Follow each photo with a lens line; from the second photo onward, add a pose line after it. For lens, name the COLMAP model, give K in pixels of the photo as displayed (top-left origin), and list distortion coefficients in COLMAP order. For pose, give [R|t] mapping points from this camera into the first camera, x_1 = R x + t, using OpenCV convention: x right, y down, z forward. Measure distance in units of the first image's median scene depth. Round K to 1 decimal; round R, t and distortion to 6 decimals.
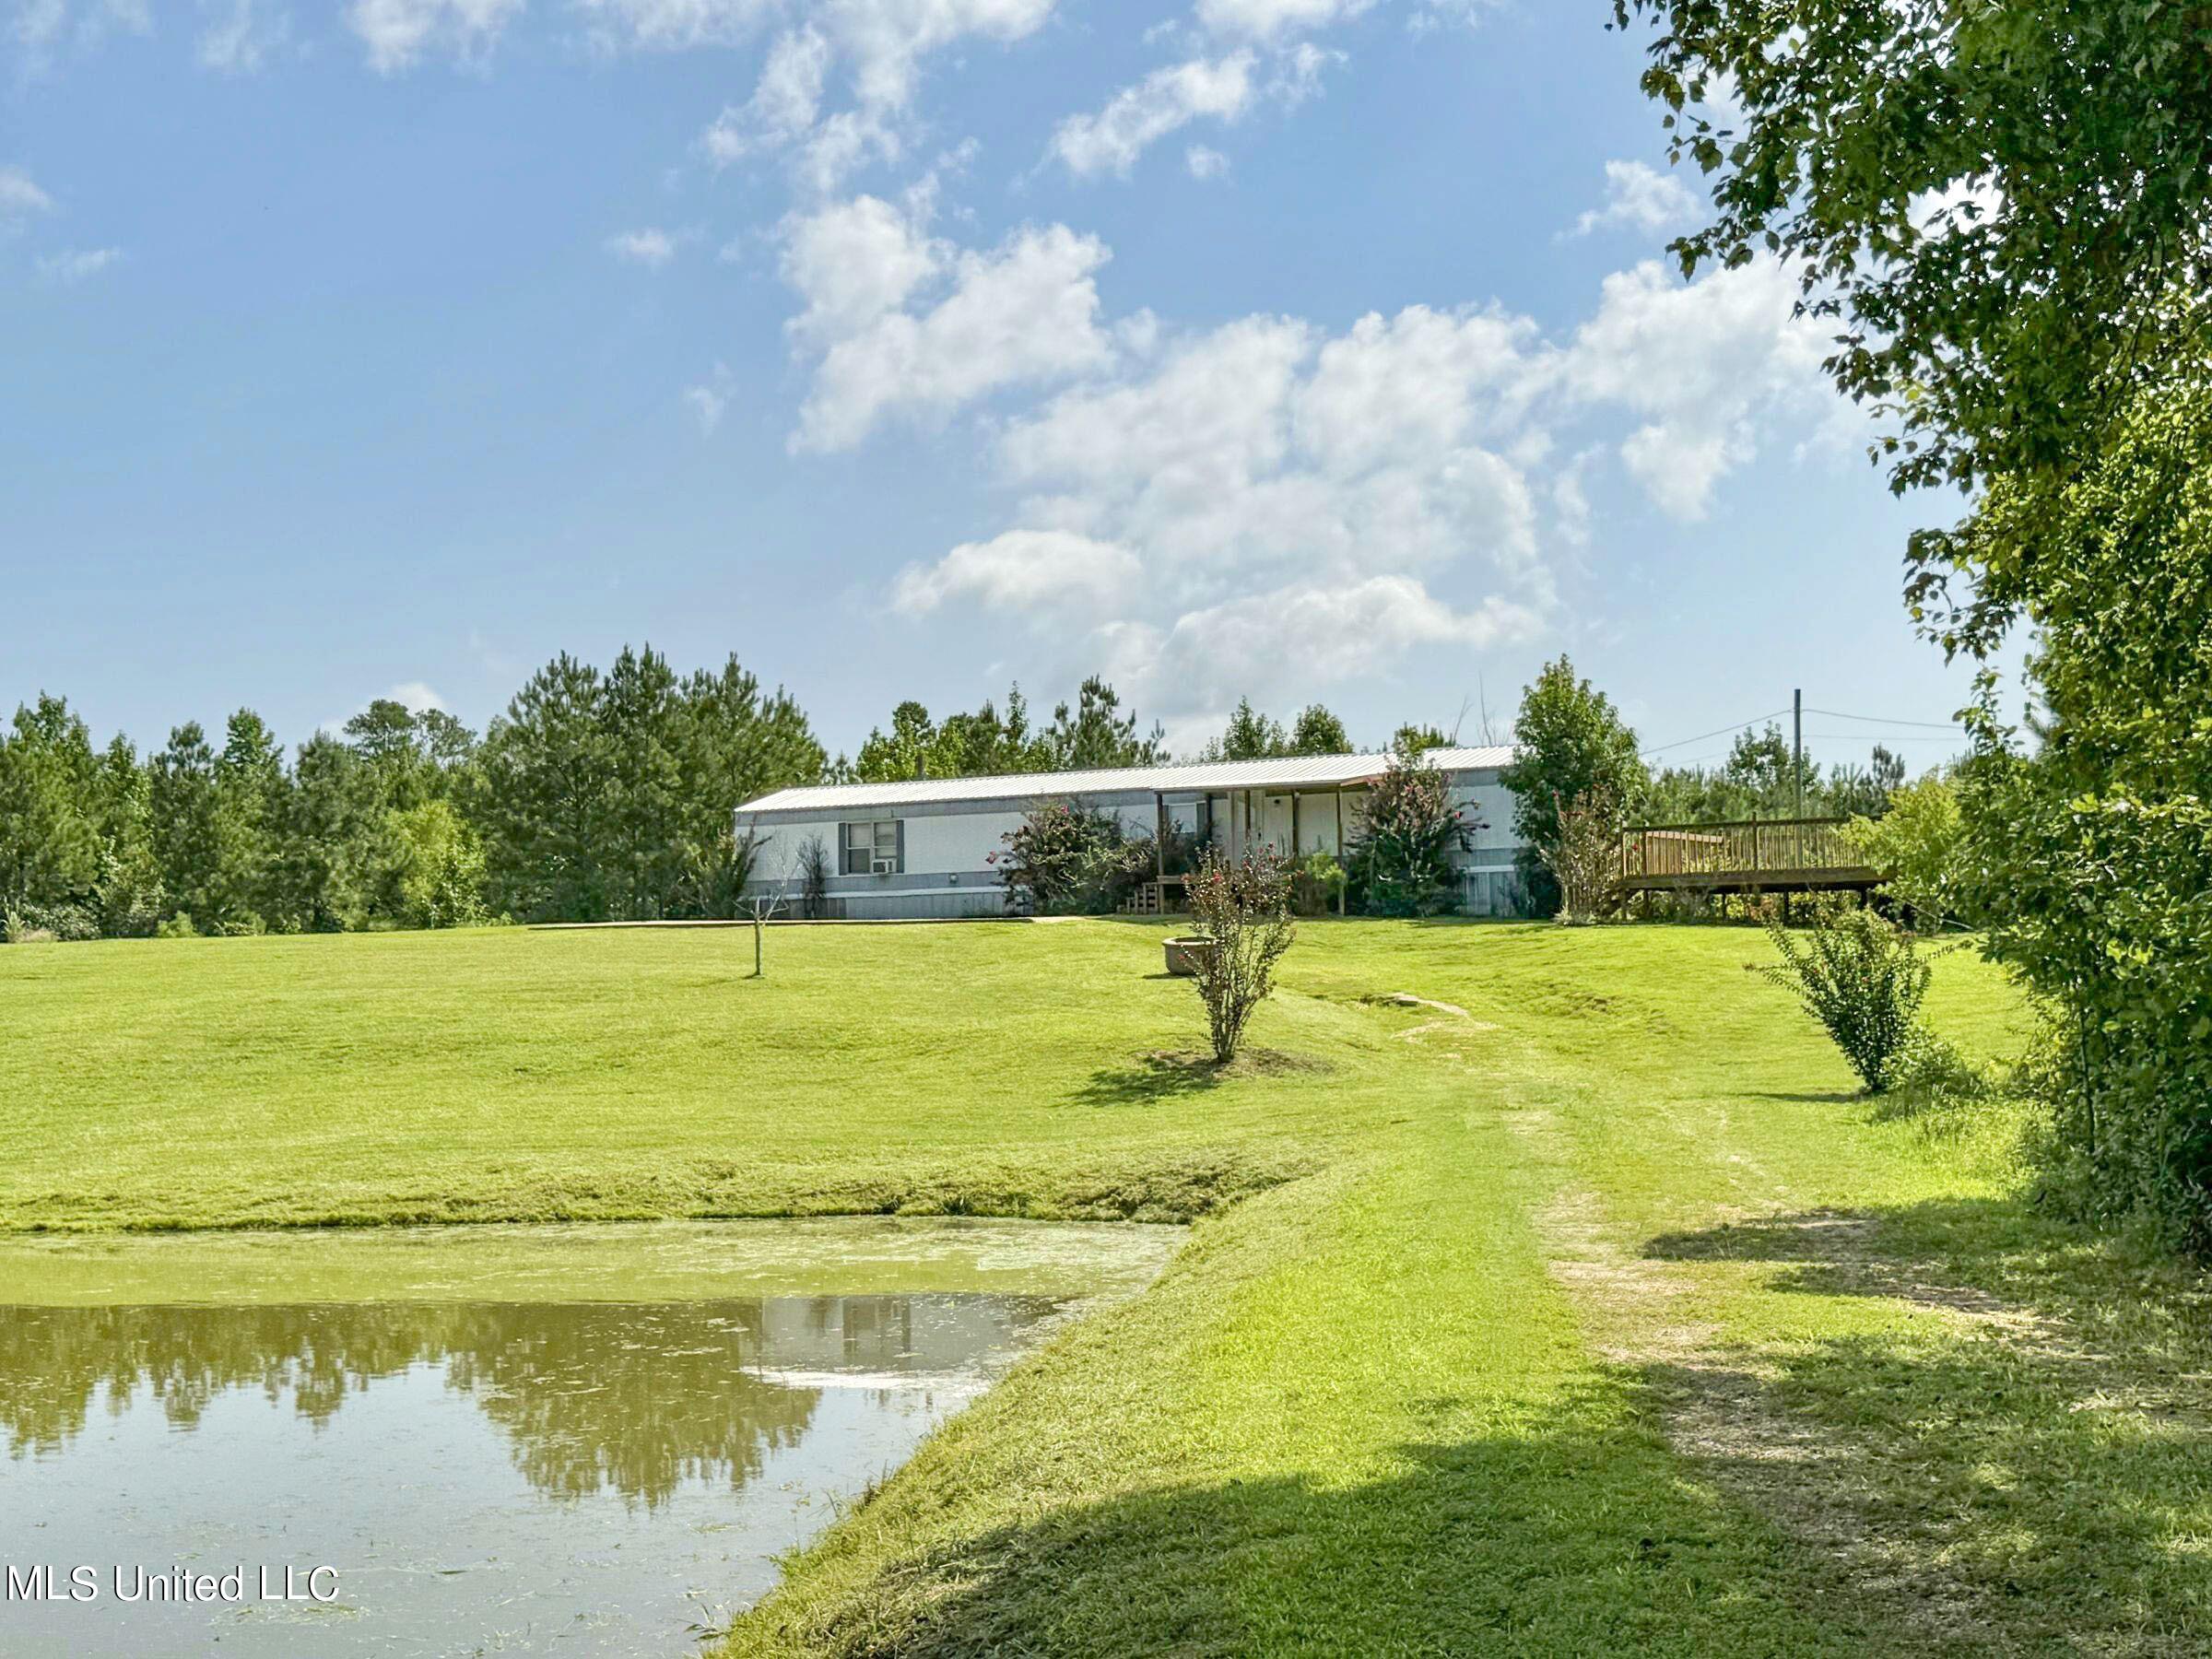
lens RADIAL K [[2836.5, 0, 1083.1], [0, 2836.5, 818.9], [0, 0, 1]] dist [0.120295, 0.000000]
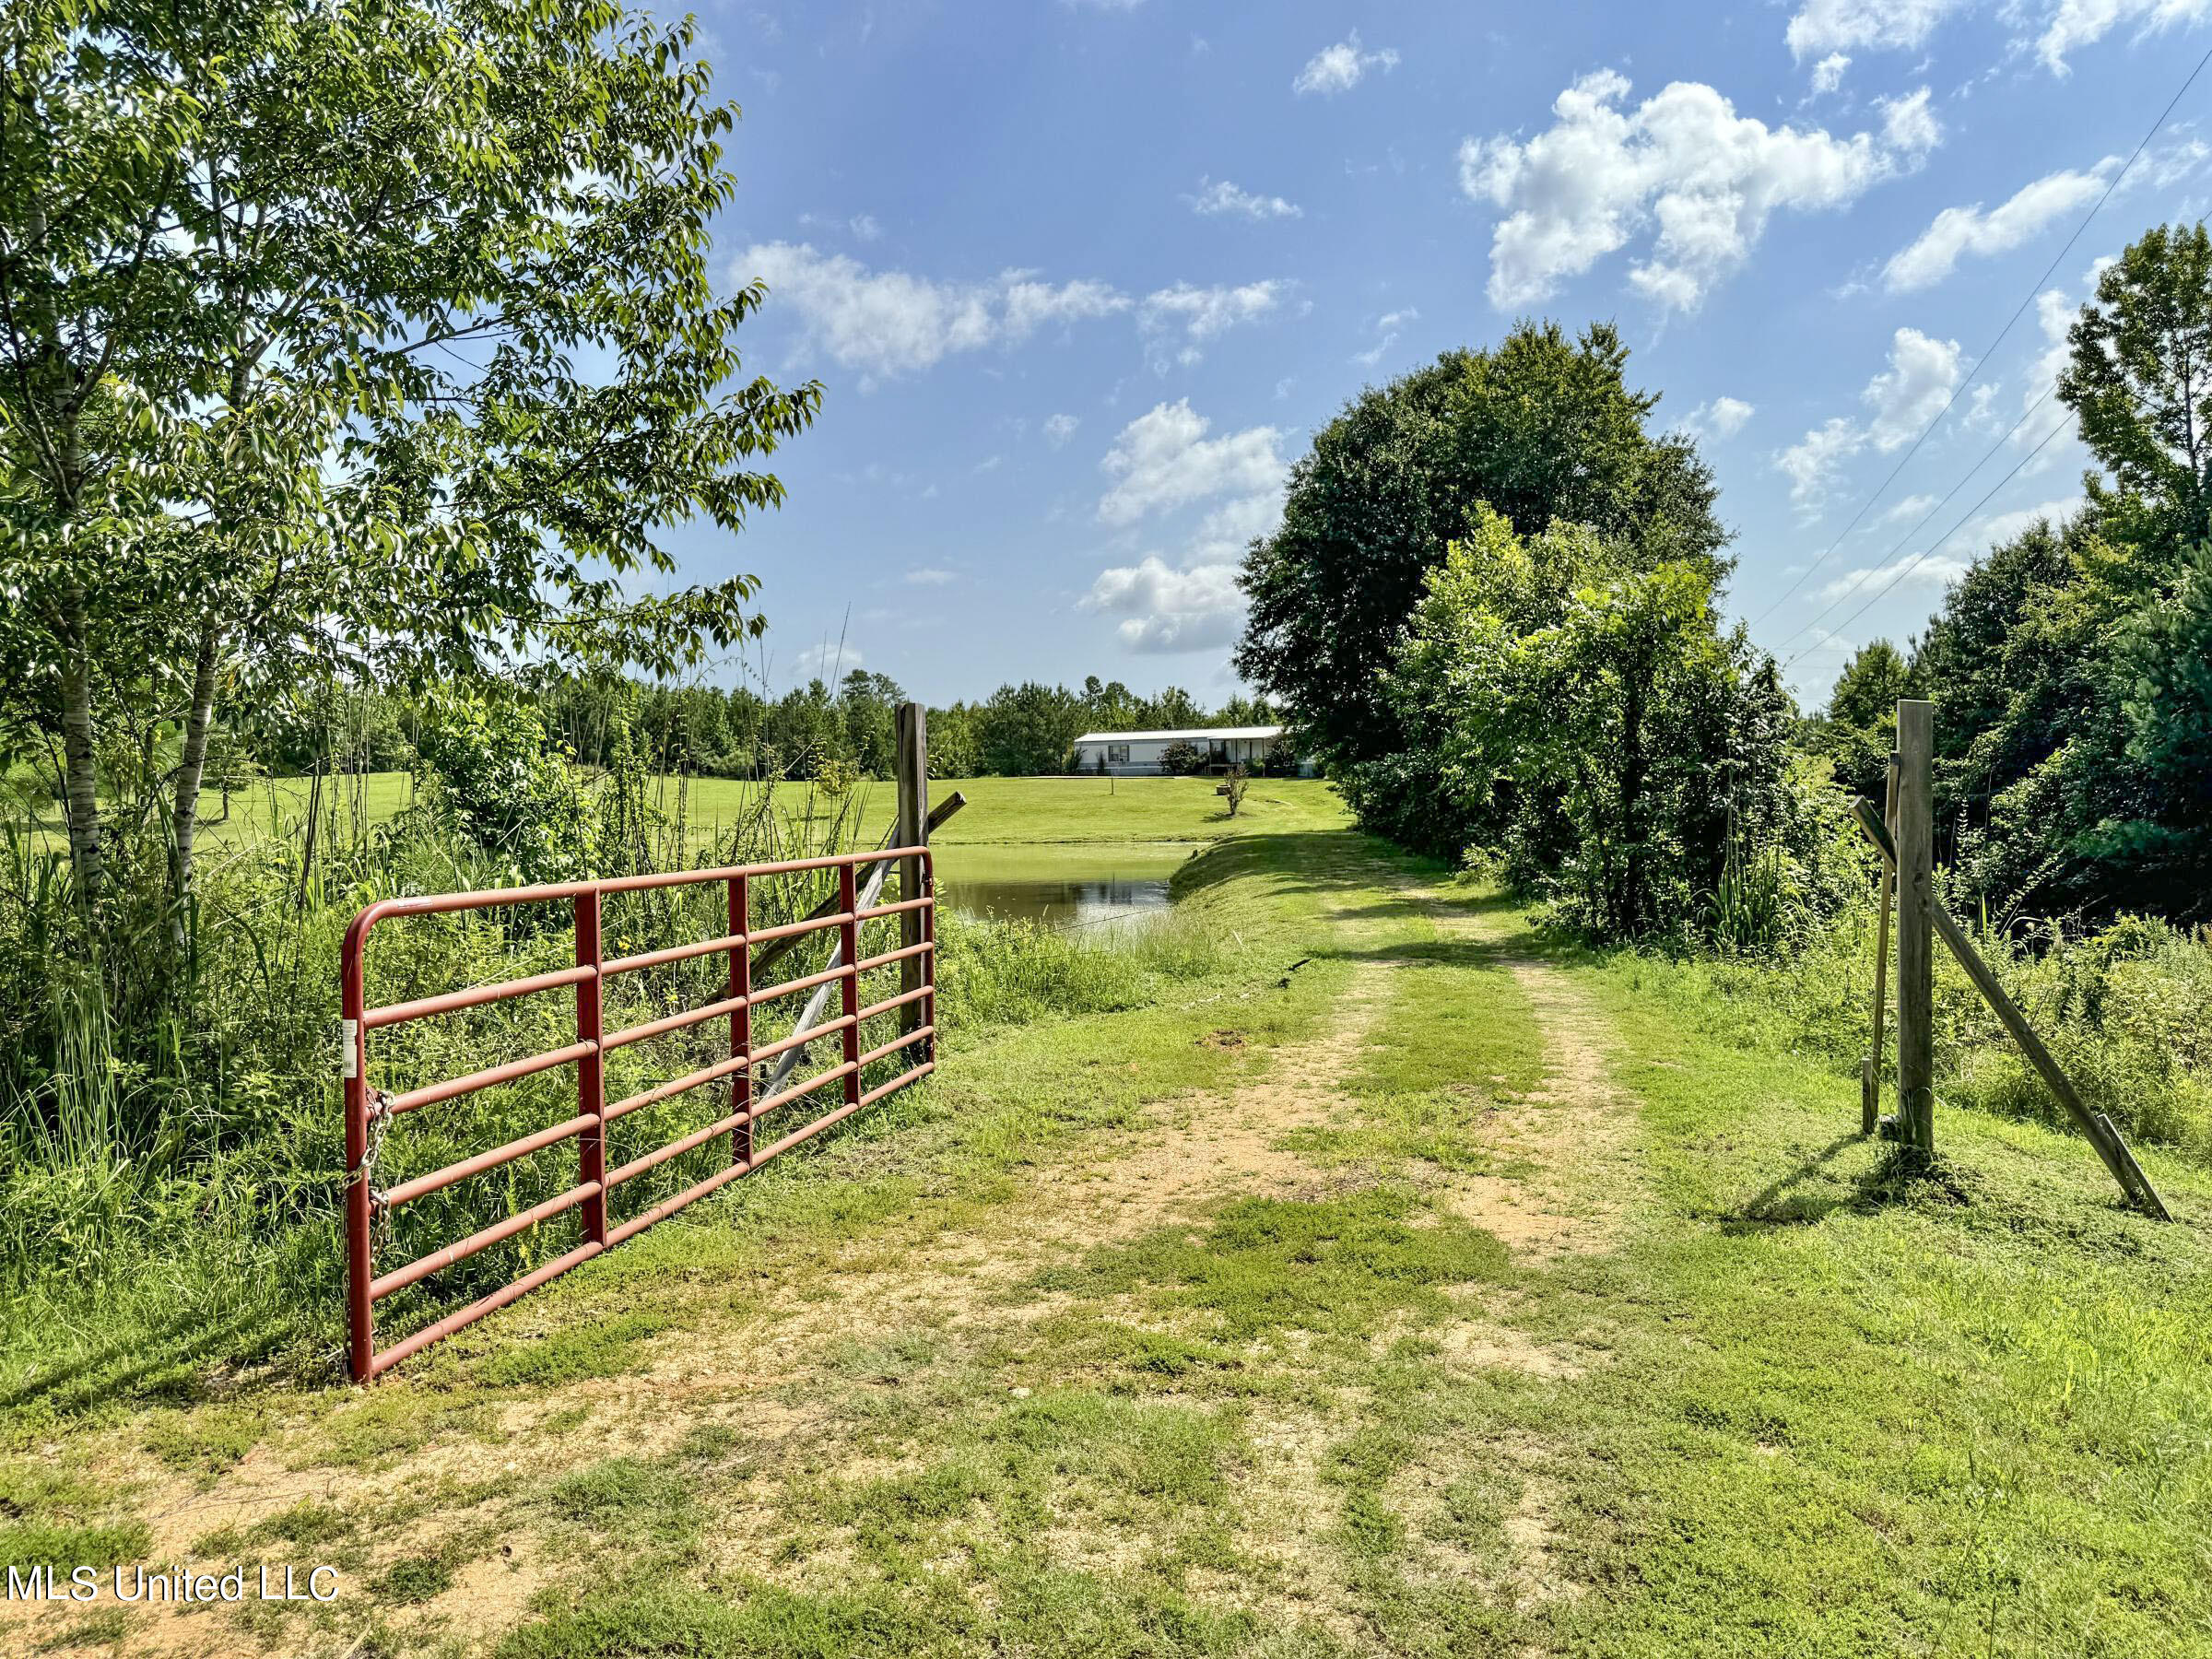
lens RADIAL K [[1608.1, 0, 1100.4], [0, 1608.1, 843.0], [0, 0, 1]] dist [0.055153, -0.069180]
pose [[0.999721, 0.003772, -0.023314, -0.057431], [-0.001689, 0.996054, 0.088728, -0.054547], [0.023556, -0.088664, 0.995783, -0.890875]]
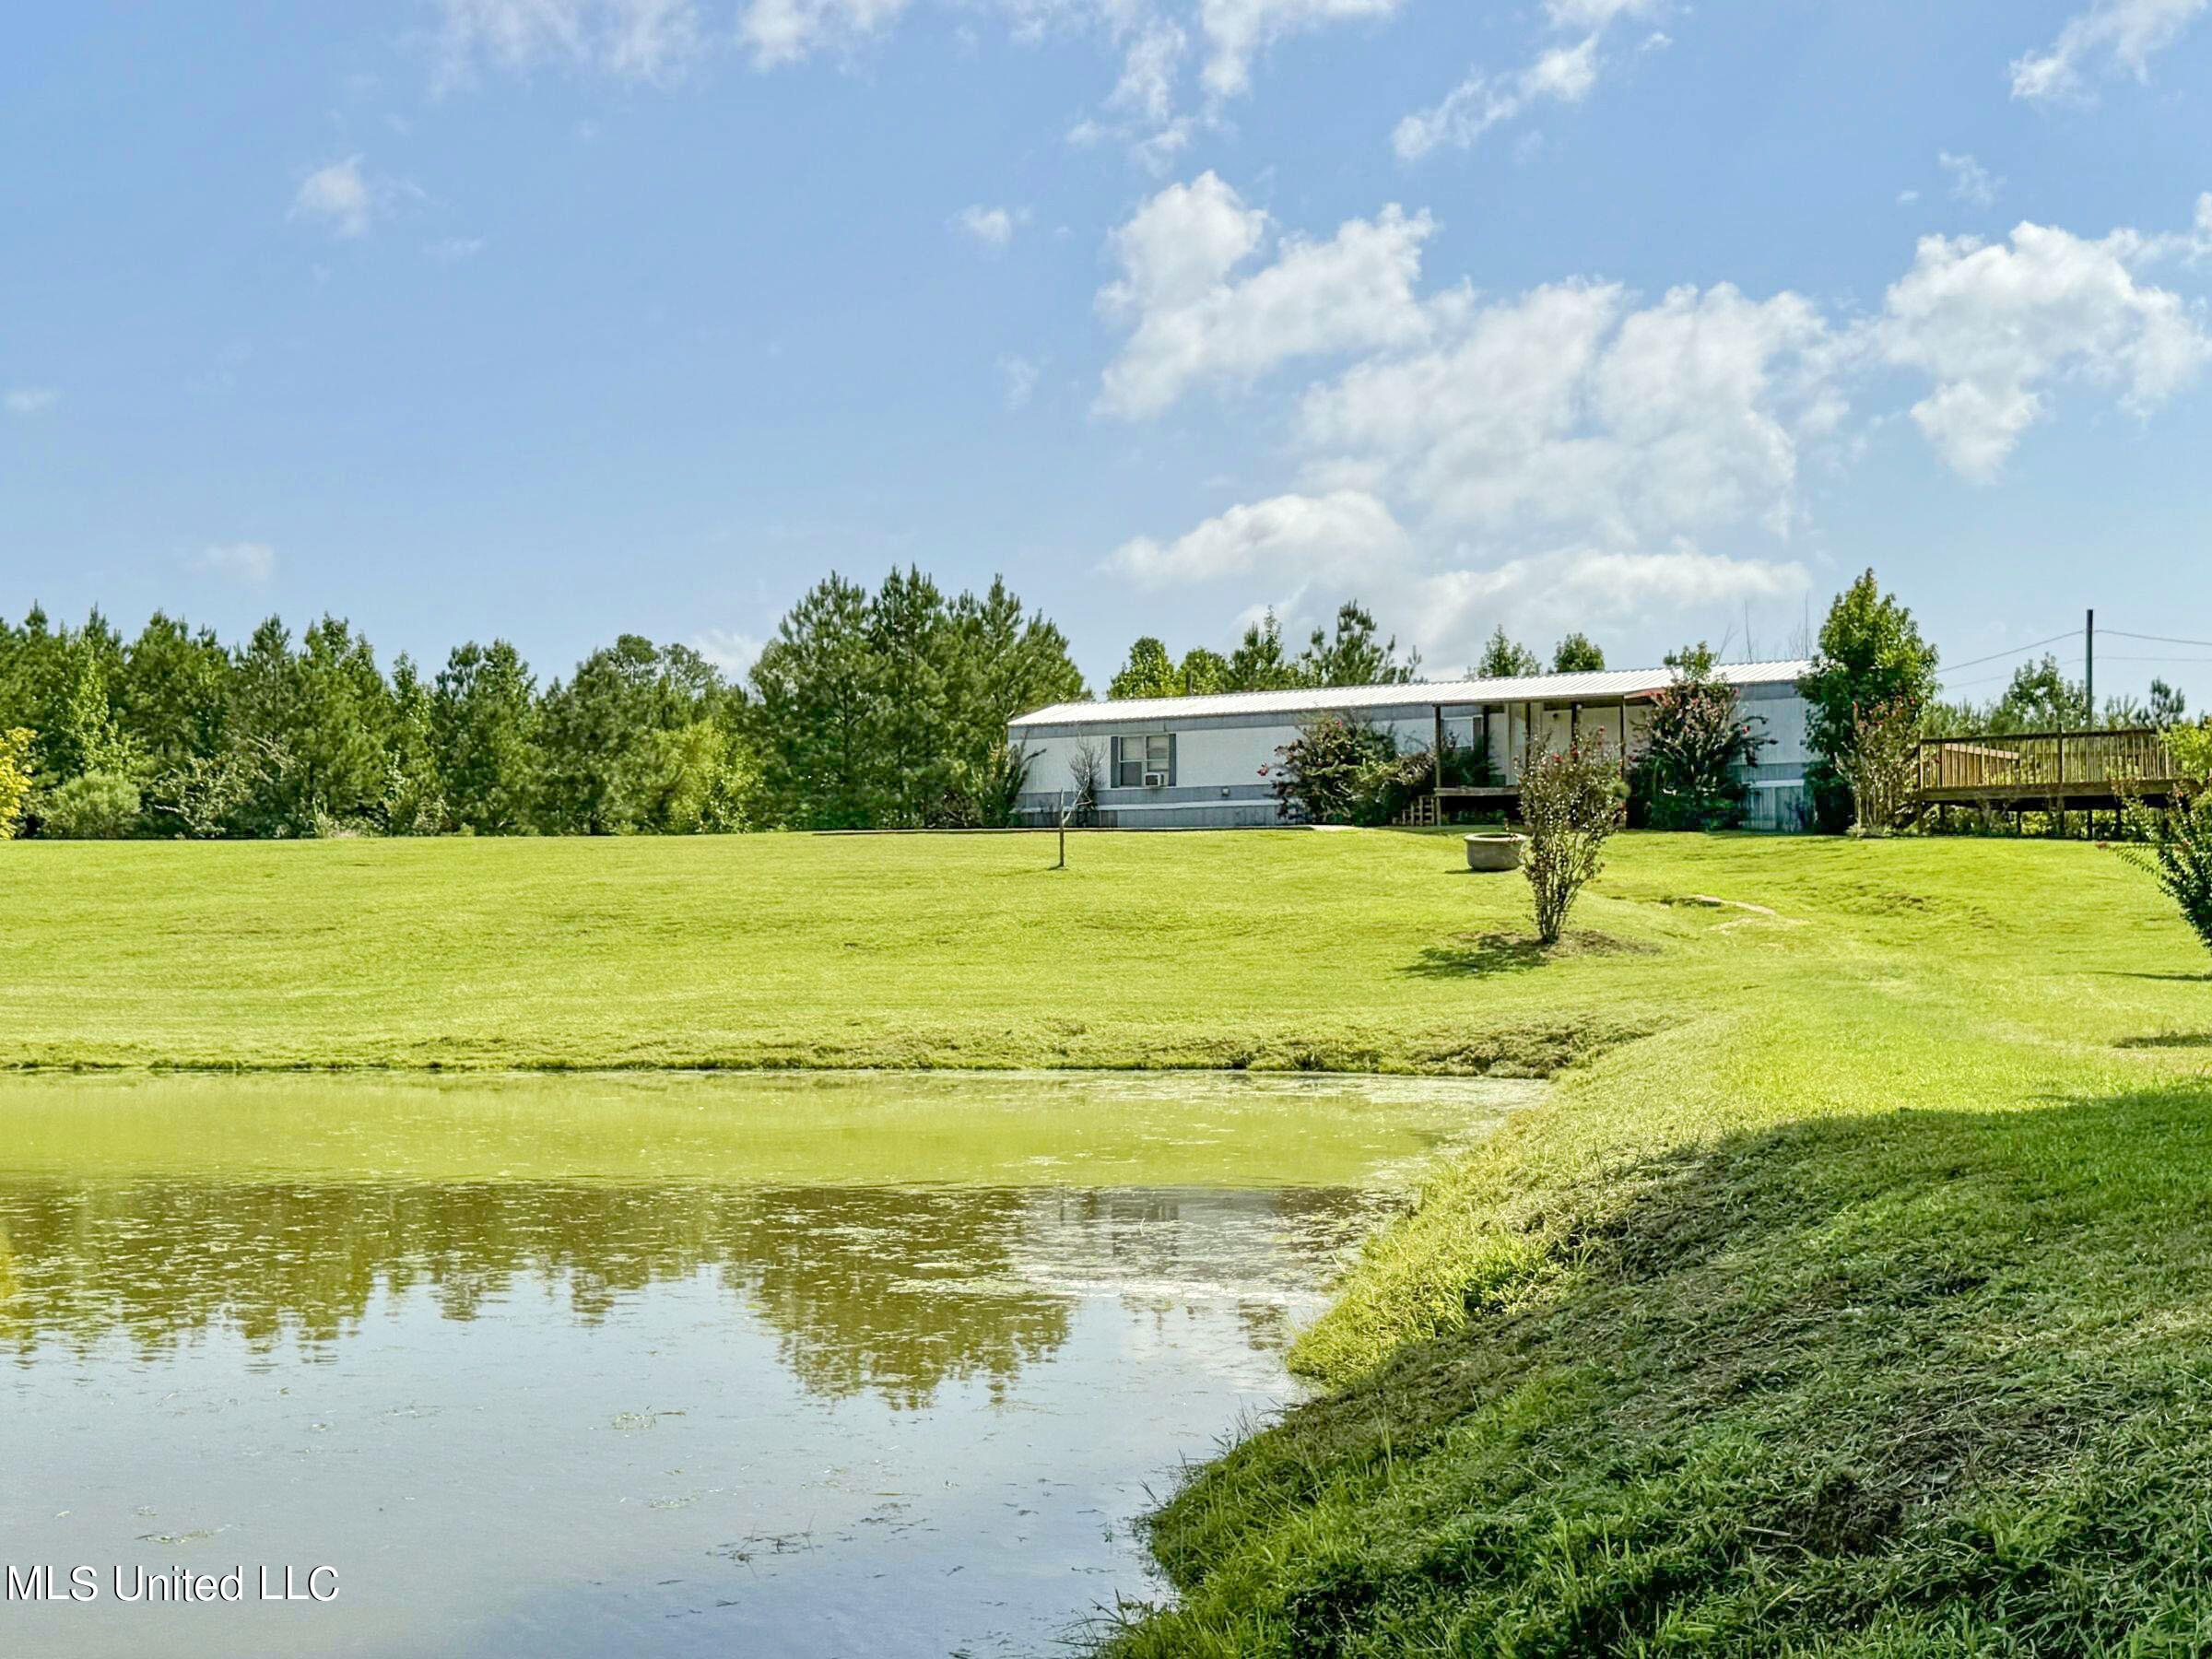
lens RADIAL K [[2836.5, 0, 1085.2], [0, 2836.5, 829.4], [0, 0, 1]] dist [0.120295, 0.000000]
pose [[0.997305, 0.012806, -0.072238, -0.024010], [-0.011338, 0.999721, 0.020703, 0.014988], [0.072483, -0.019828, 0.997173, -0.011346]]
